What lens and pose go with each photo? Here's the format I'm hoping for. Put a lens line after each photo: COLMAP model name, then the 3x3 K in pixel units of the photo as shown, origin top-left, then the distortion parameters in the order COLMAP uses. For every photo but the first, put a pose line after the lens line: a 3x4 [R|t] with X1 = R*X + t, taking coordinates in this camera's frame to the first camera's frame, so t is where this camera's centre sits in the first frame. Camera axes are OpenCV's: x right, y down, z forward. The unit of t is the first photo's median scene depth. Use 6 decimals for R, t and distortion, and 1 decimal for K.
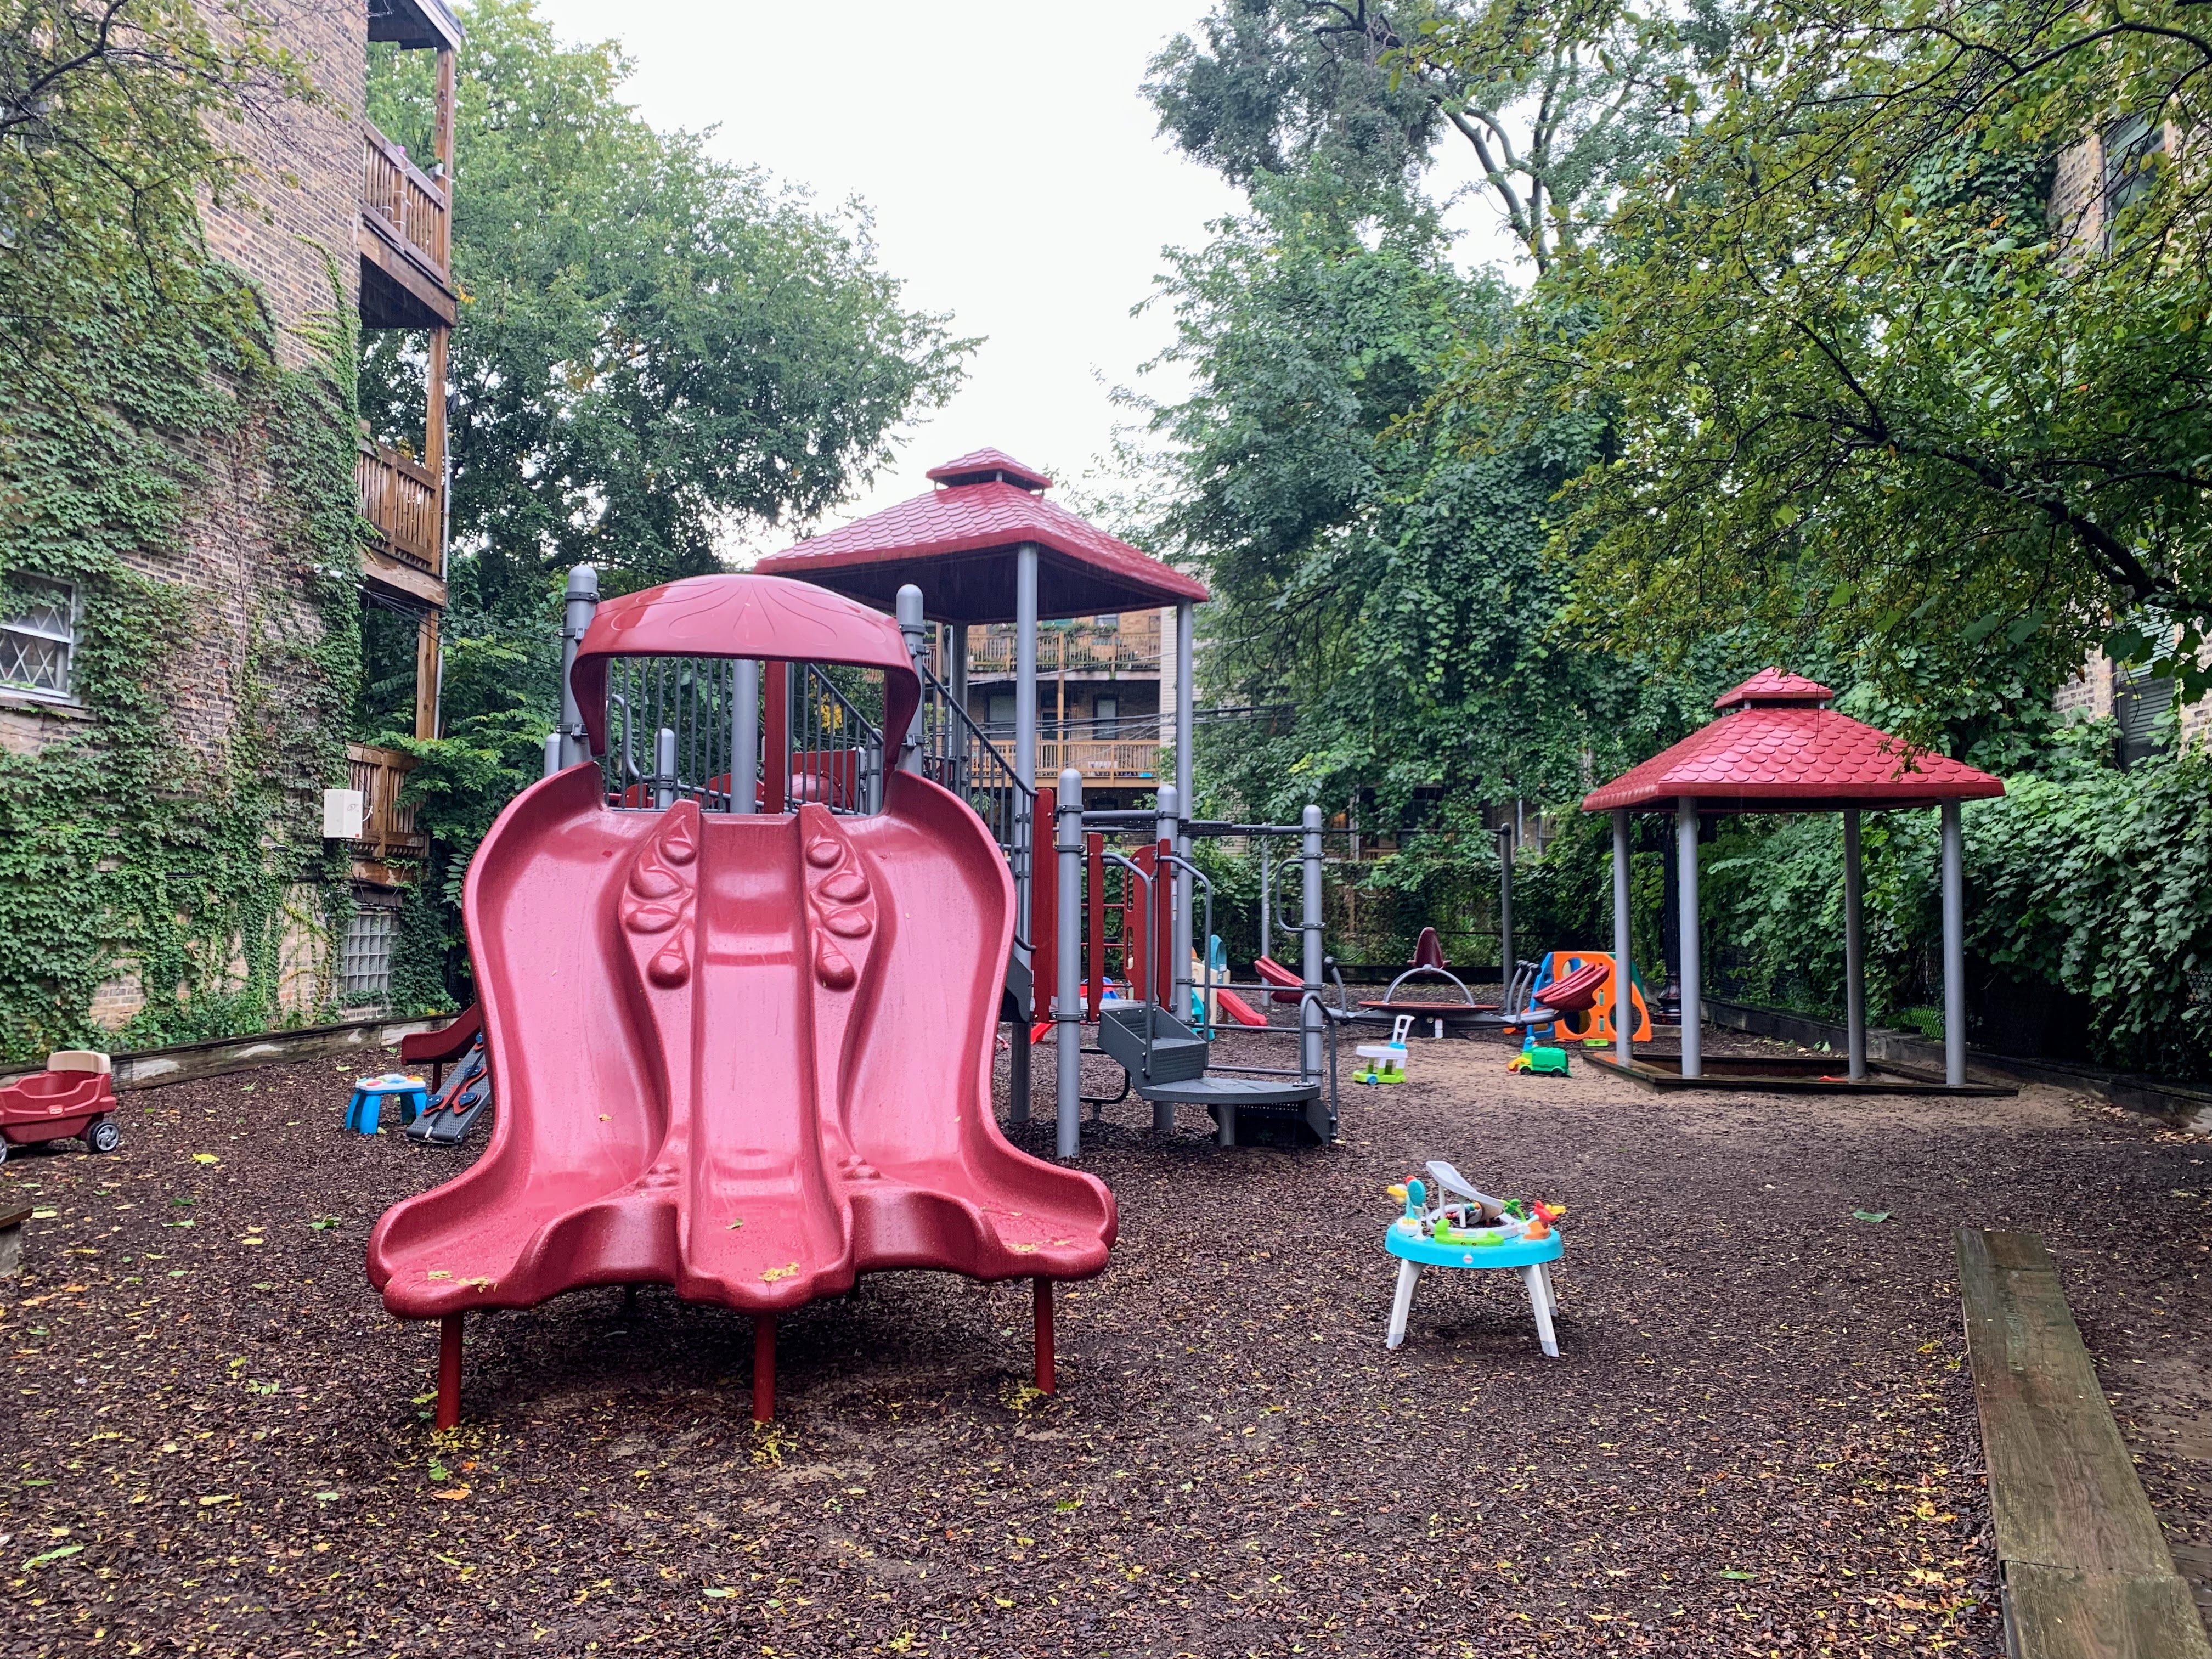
lens RADIAL K [[1638.8, 0, 1068.4], [0, 1638.8, 835.9], [0, 0, 1]] dist [-0.005317, -0.008649]
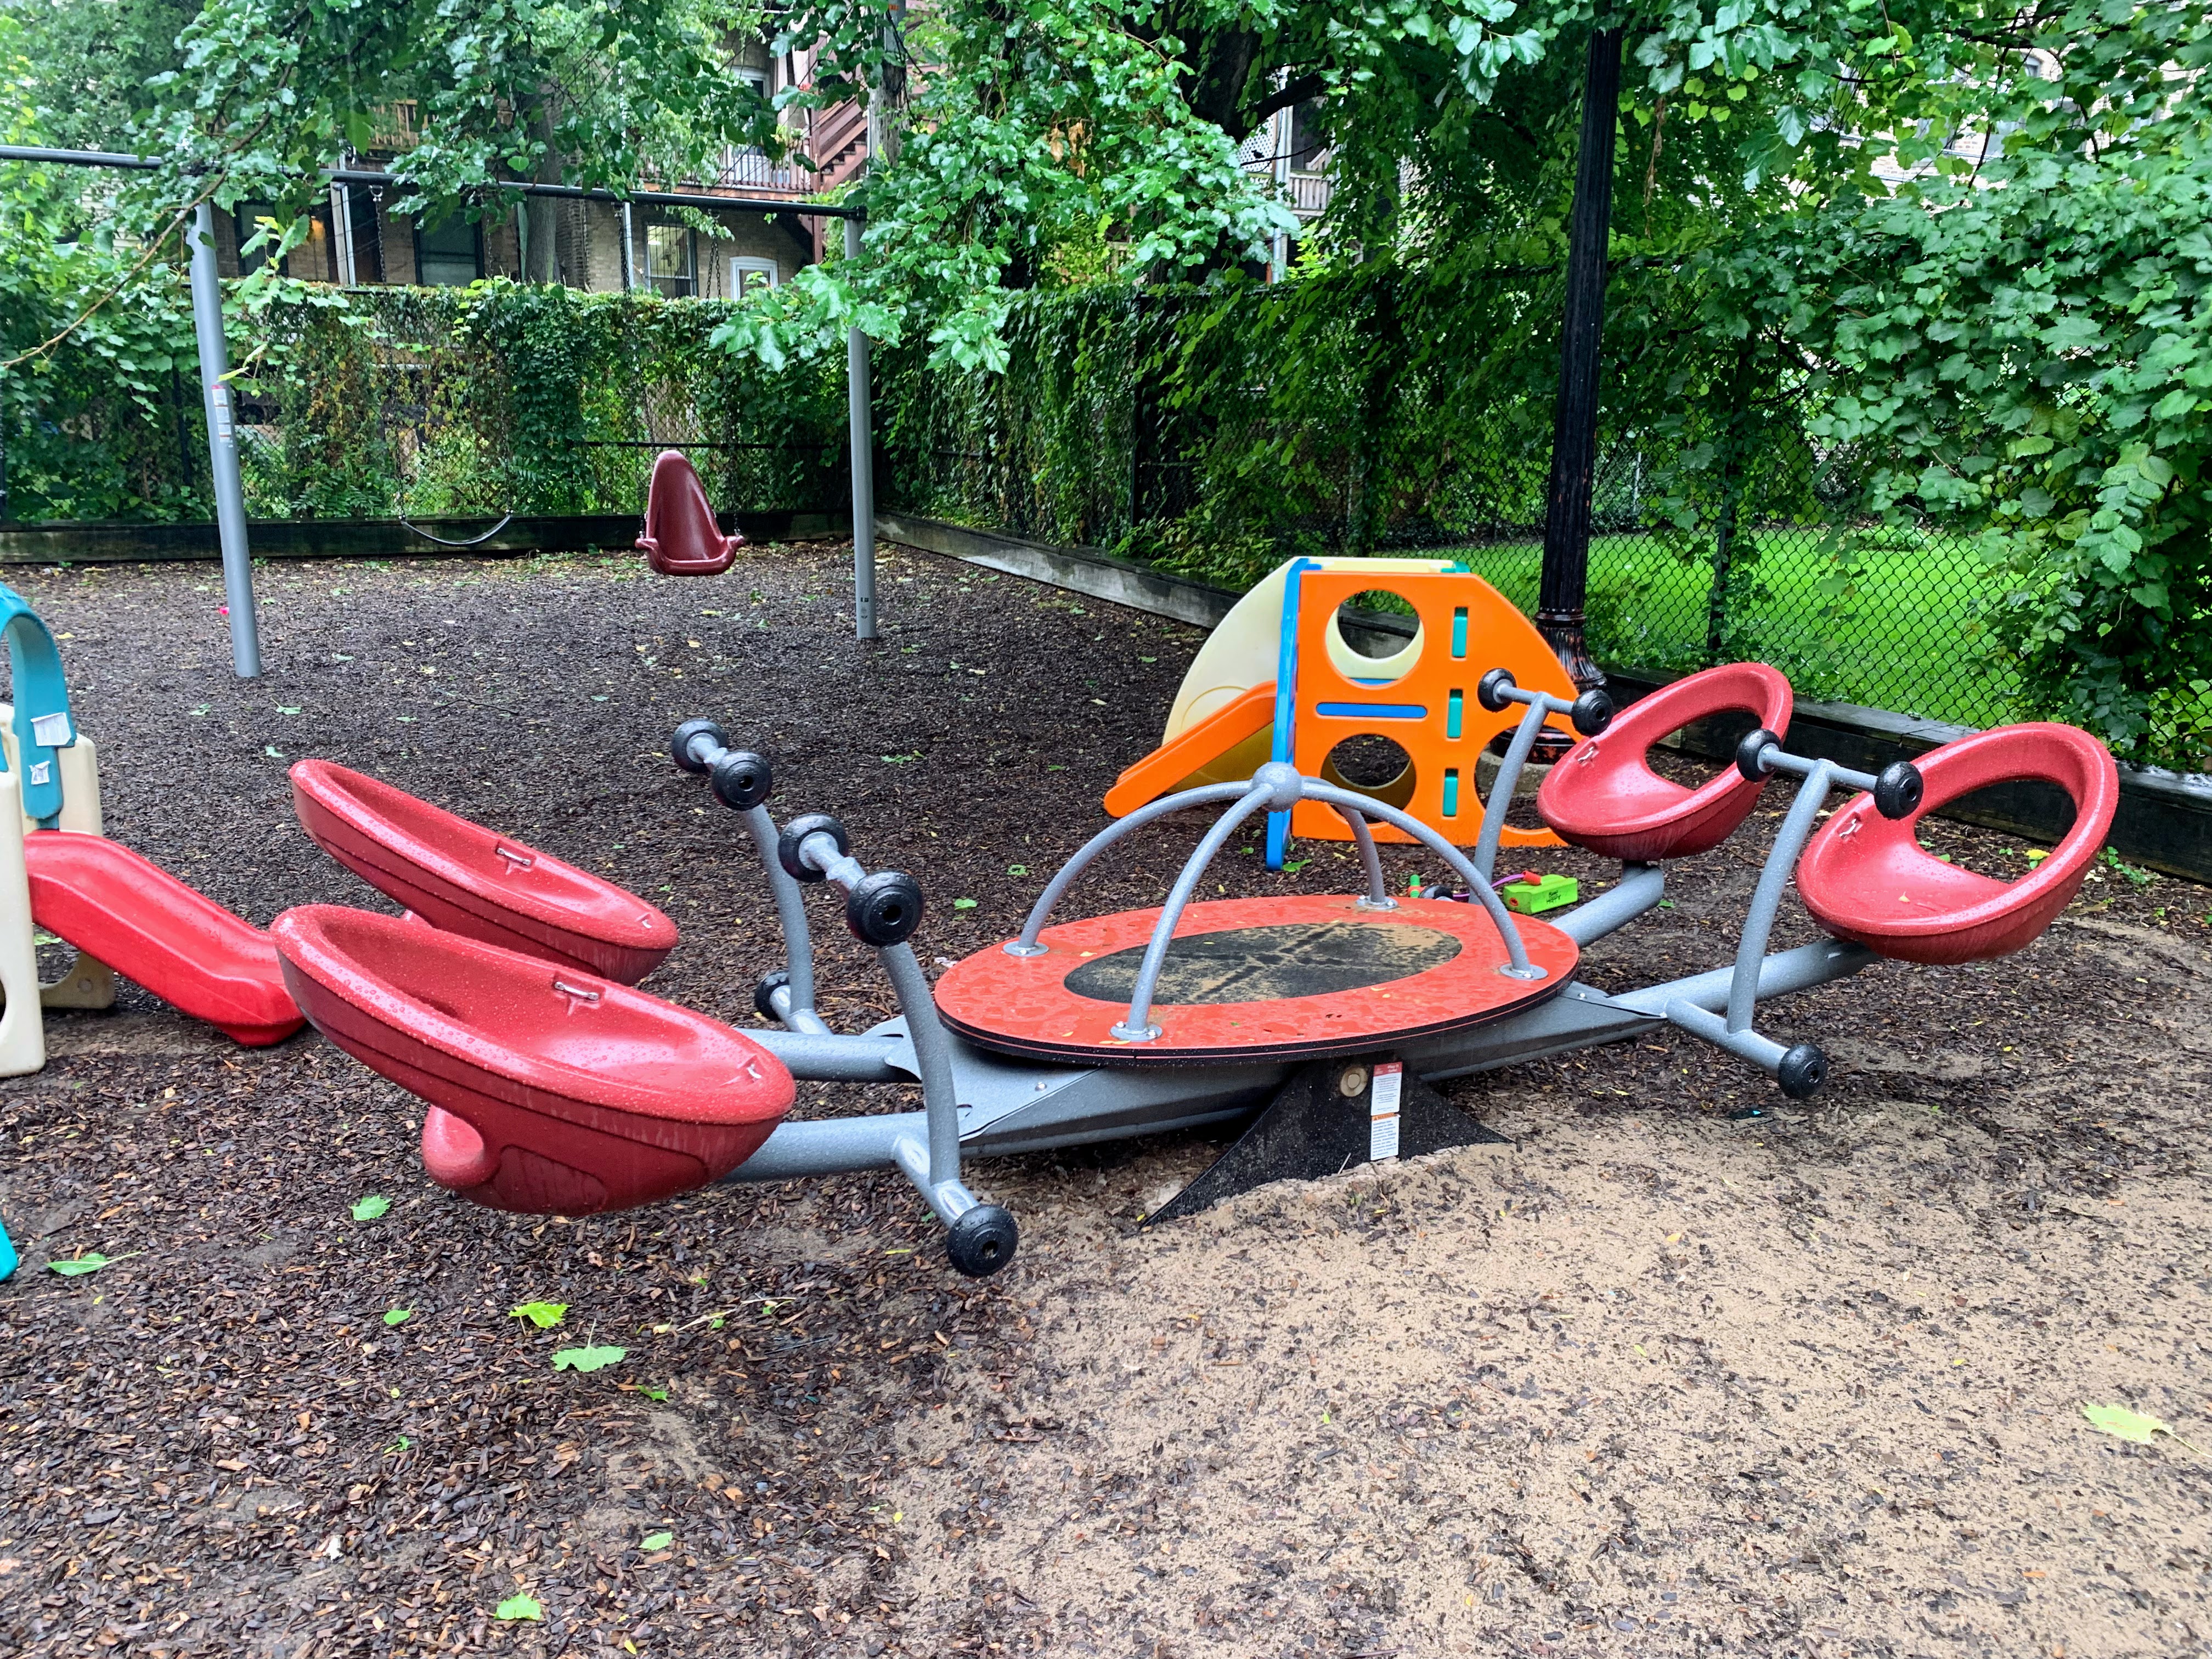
lens RADIAL K [[1638.8, 0, 1068.4], [0, 1638.8, 835.9], [0, 0, 1]] dist [-0.005317, -0.008649]
pose [[0.818350, -0.141740, 0.556968, 0.095269], [-0.039157, 0.953108, 0.300085, 0.031722], [-0.573385, -0.267384, 0.774426, 0.882743]]
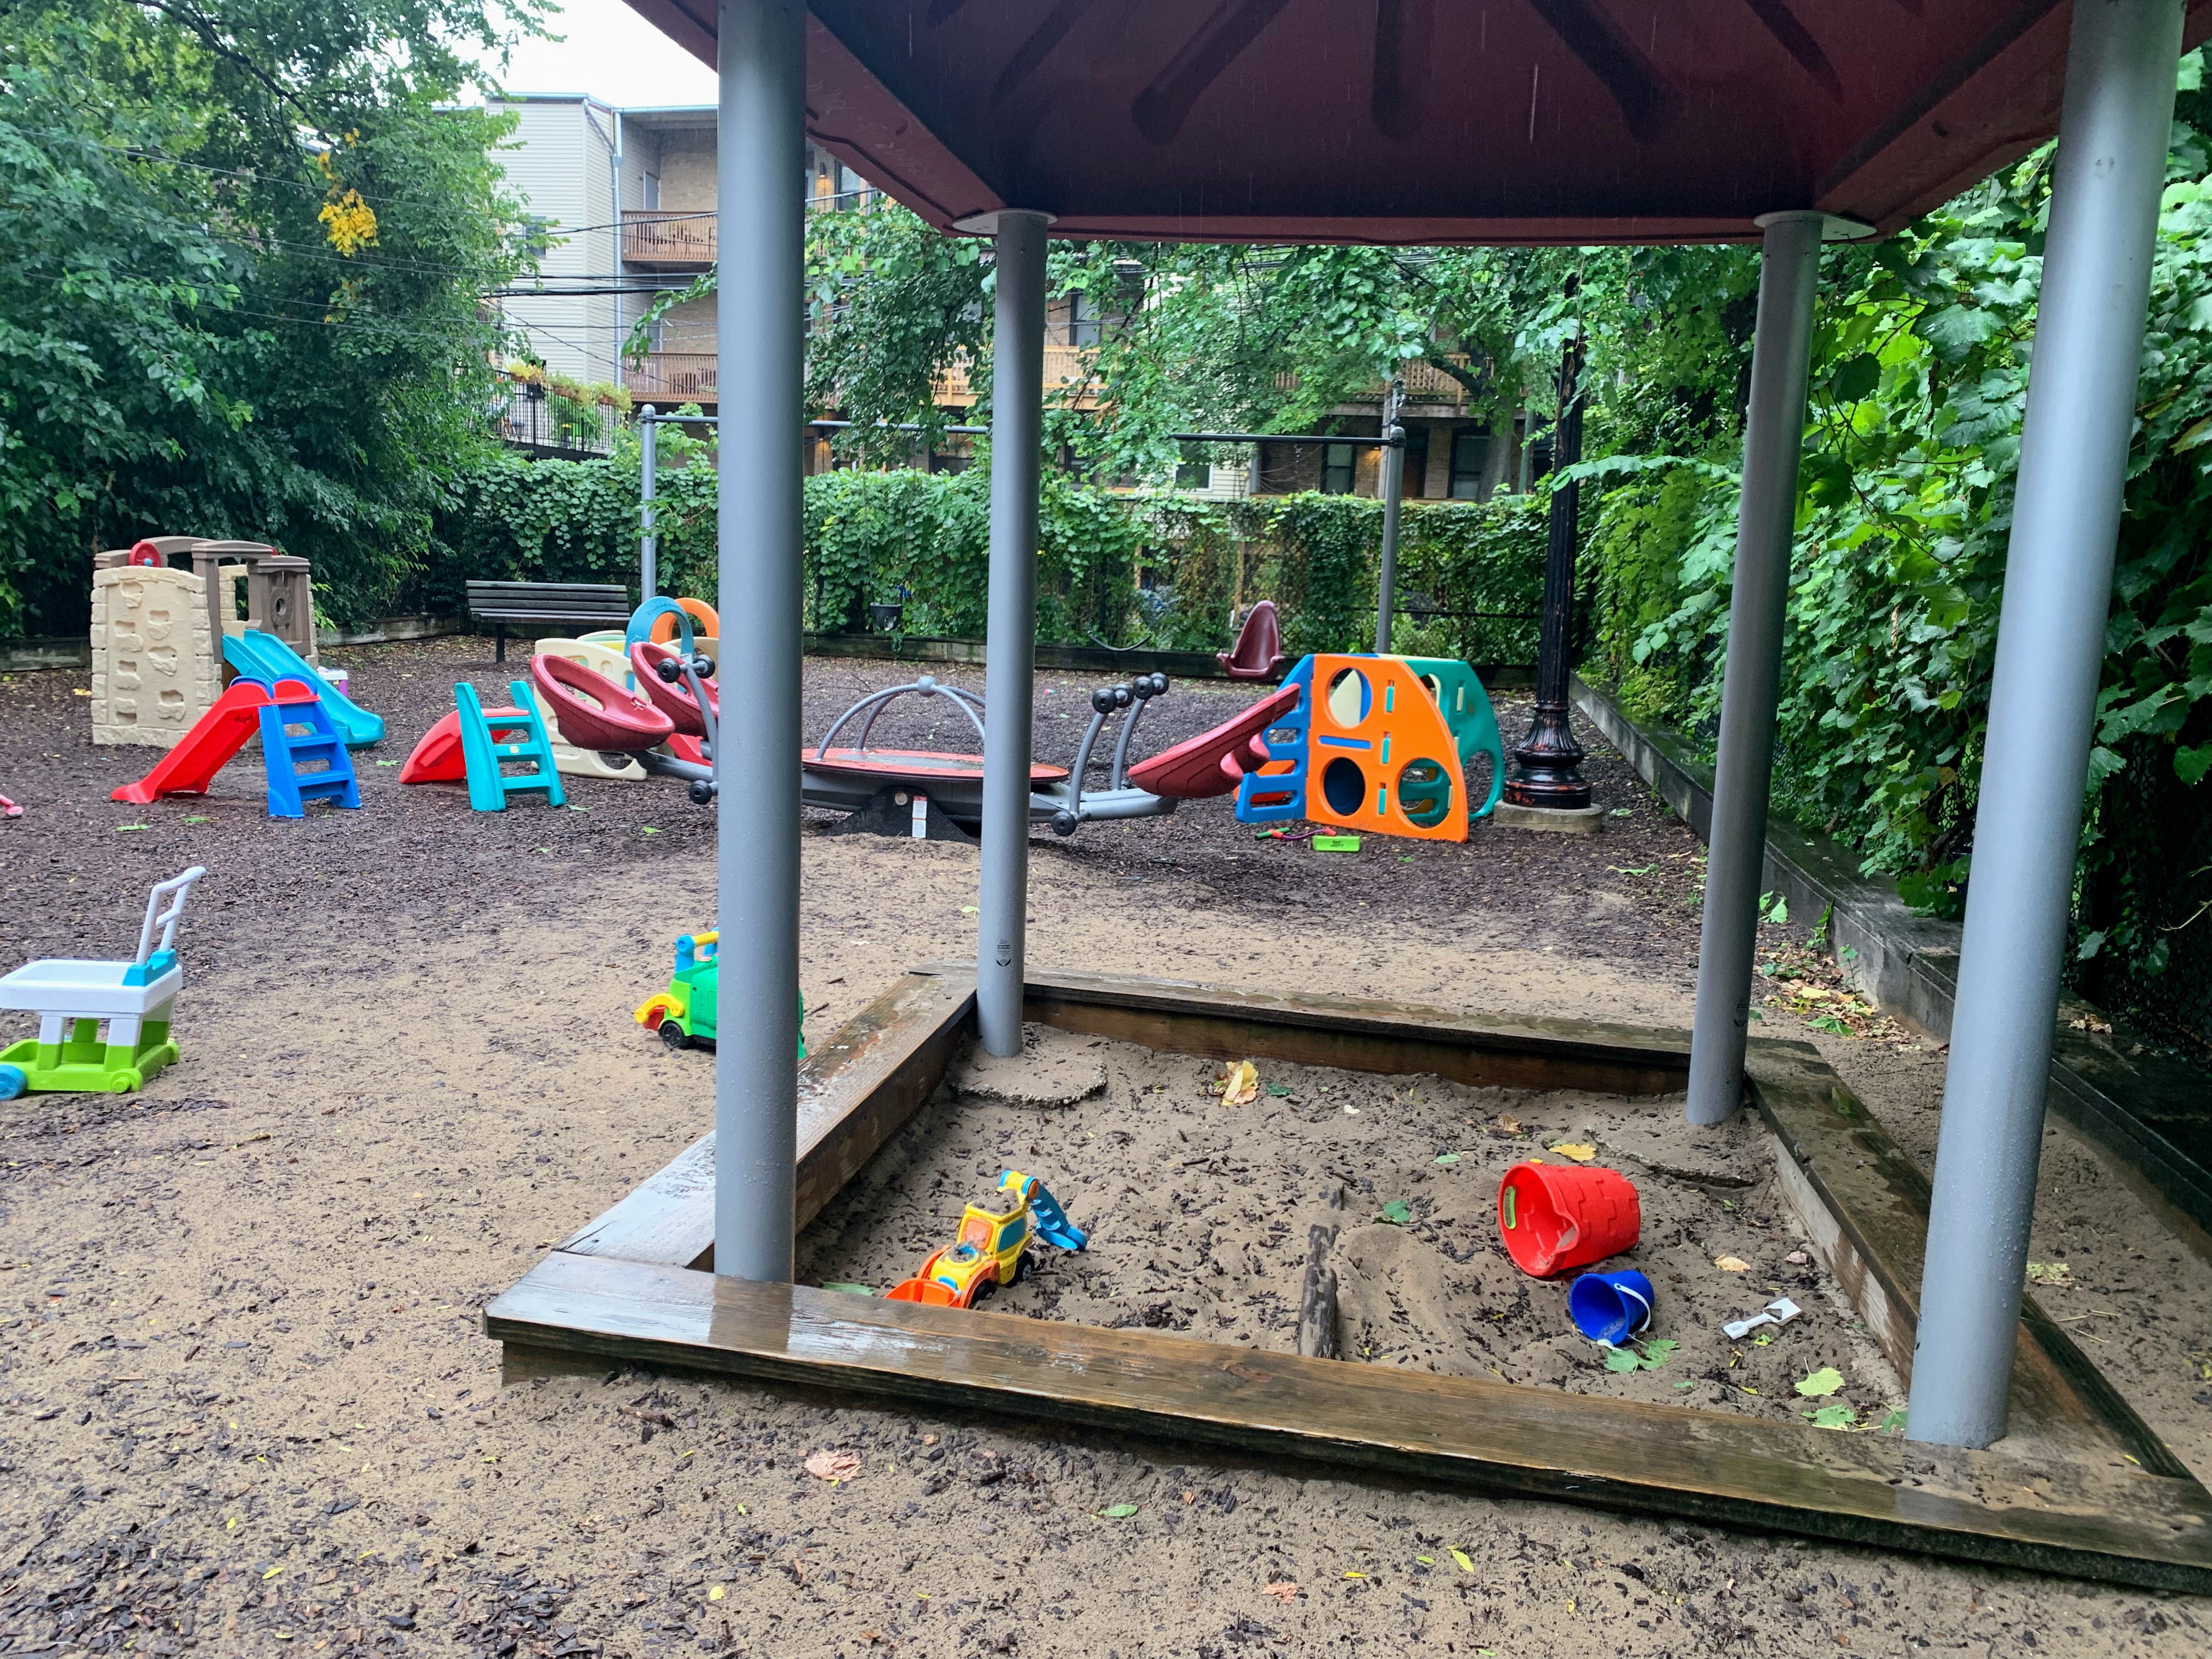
lens RADIAL K [[1638.8, 0, 1068.4], [0, 1638.8, 835.9], [0, 0, 1]] dist [-0.005317, -0.008649]
pose [[0.994498, 0.046308, -0.093960, 0.310770], [-0.026159, 0.978348, 0.205305, 0.027364], [0.101433, -0.201718, 0.974177, 0.556323]]
